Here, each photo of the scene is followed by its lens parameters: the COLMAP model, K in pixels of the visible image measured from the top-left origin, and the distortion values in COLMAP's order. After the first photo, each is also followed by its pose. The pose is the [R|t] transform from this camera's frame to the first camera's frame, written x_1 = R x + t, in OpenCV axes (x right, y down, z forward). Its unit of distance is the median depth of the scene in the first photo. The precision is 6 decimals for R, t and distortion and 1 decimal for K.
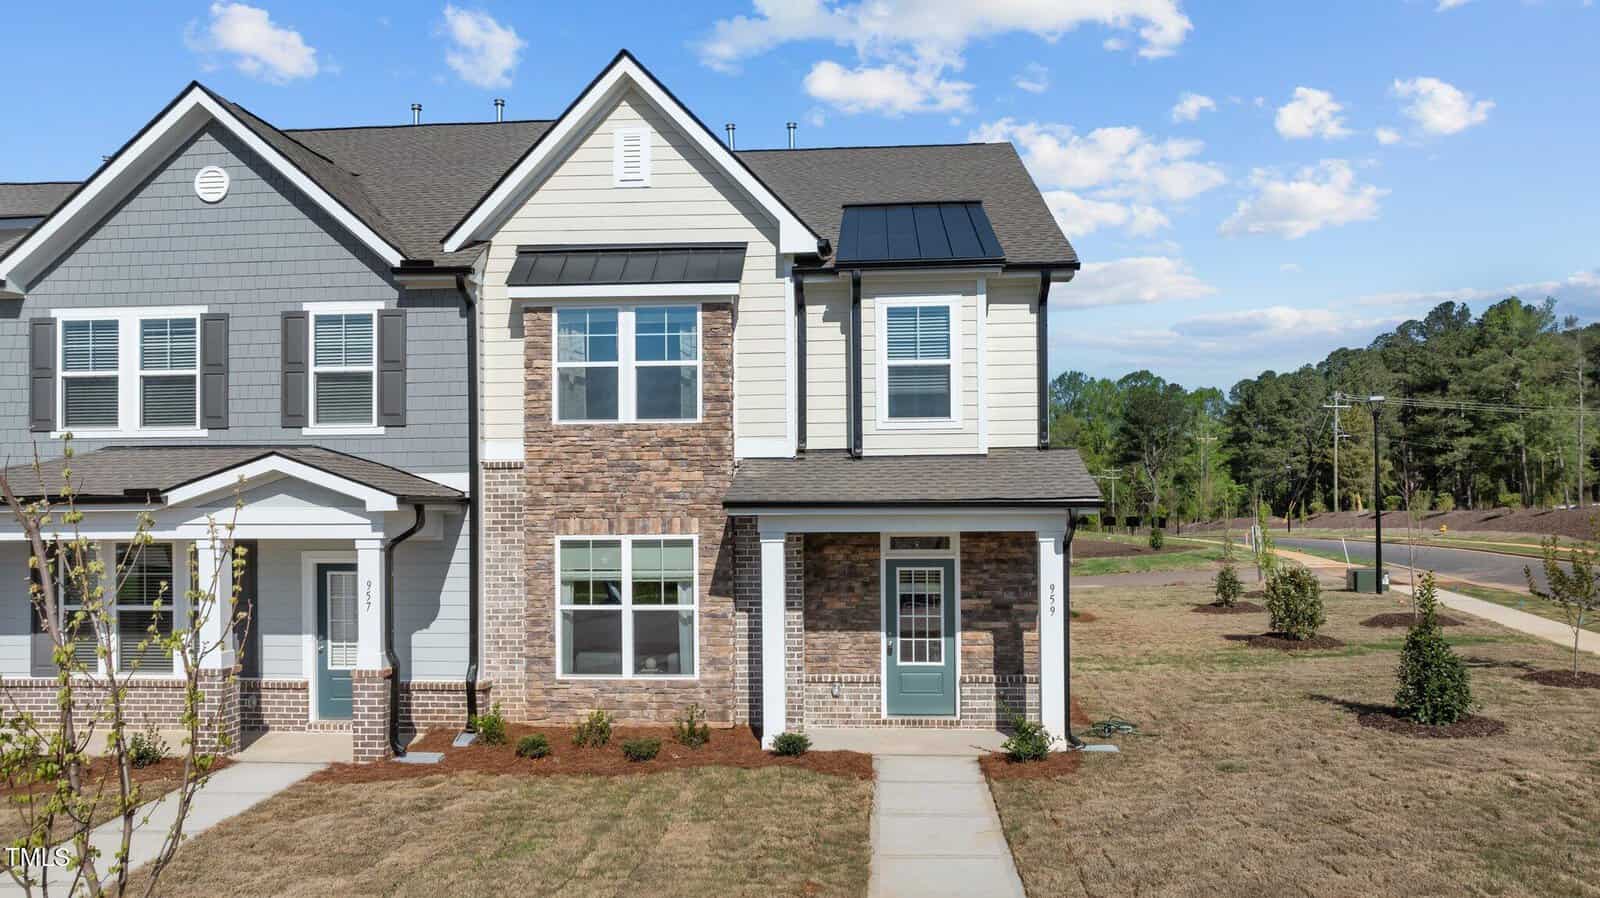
lens RADIAL K [[1160.9, 0, 804.3], [0, 1160.9, 496.4], [0, 0, 1]] dist [-0.003918, 0.001999]
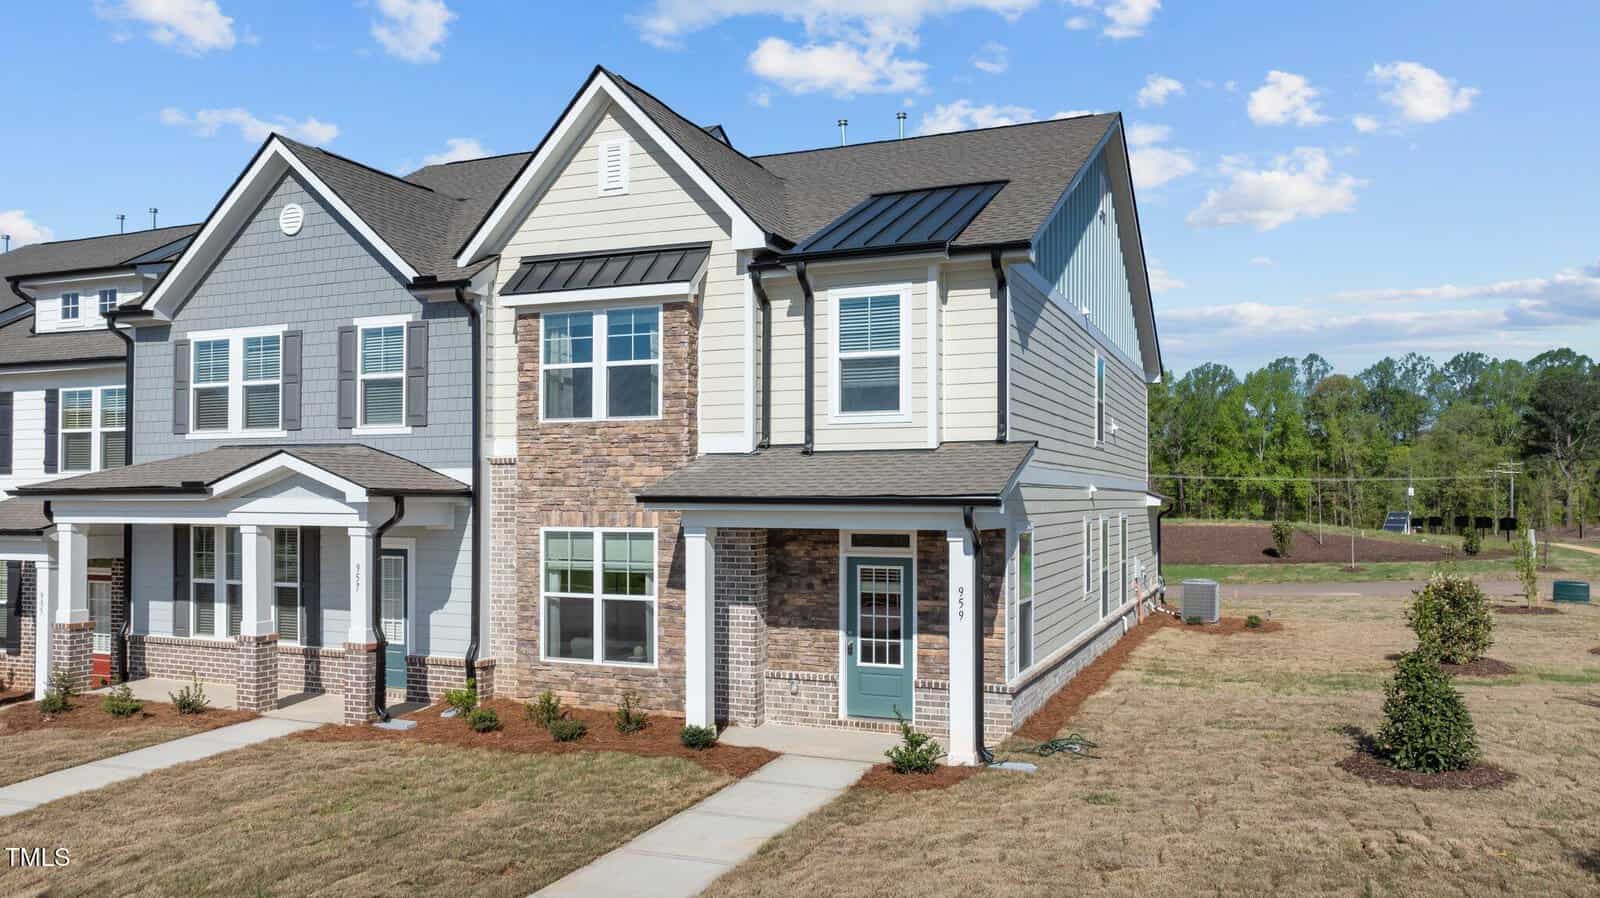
lens RADIAL K [[1156.6, 0, 804.4], [0, 1156.6, 489.2], [0, 0, 1]] dist [-0.002956, -0.000804]
pose [[0.948635, 0.006020, -0.316315, 0.352252], [-0.006290, 0.999980, 0.000168, -0.002515], [0.316310, 0.001830, 0.948654, 0.065867]]
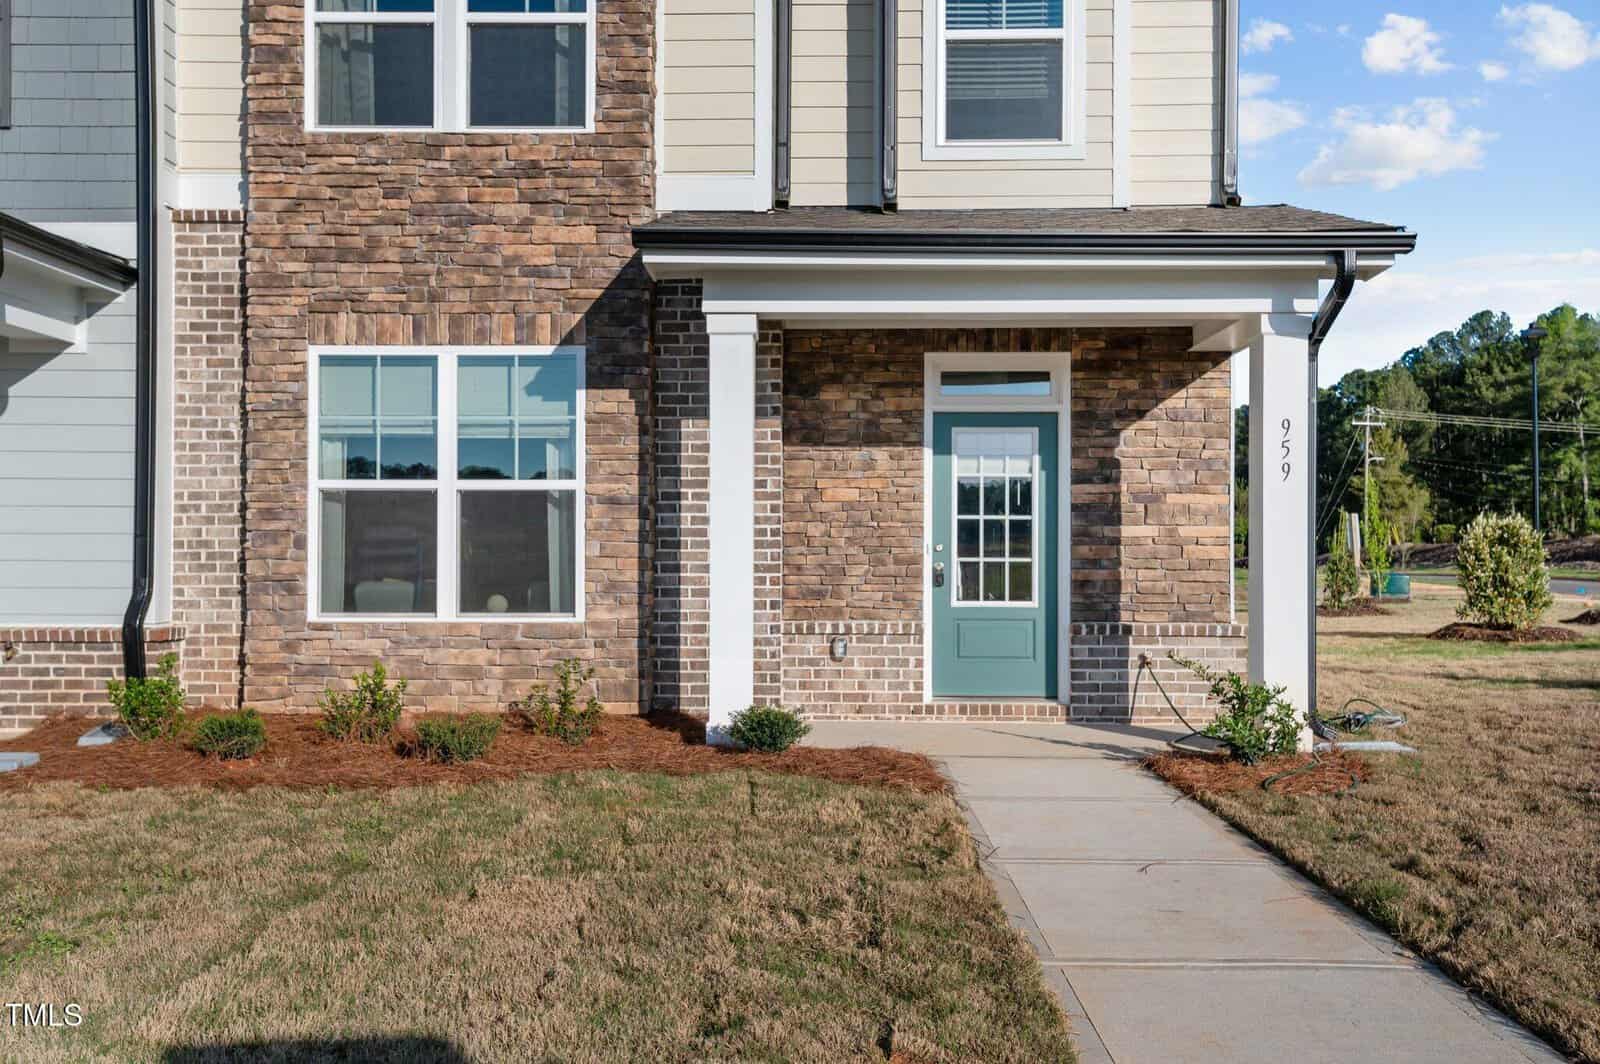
lens RADIAL K [[1307.8, 0, 795.4], [0, 1307.8, 541.4], [0, 0, 1]] dist [0.051379, 0.004471]
pose [[0.998674, 0.011664, 0.050144, -0.025055], [-0.011373, 0.999917, -0.006086, 0.122251], [-0.050211, 0.005508, 0.998723, 0.397555]]
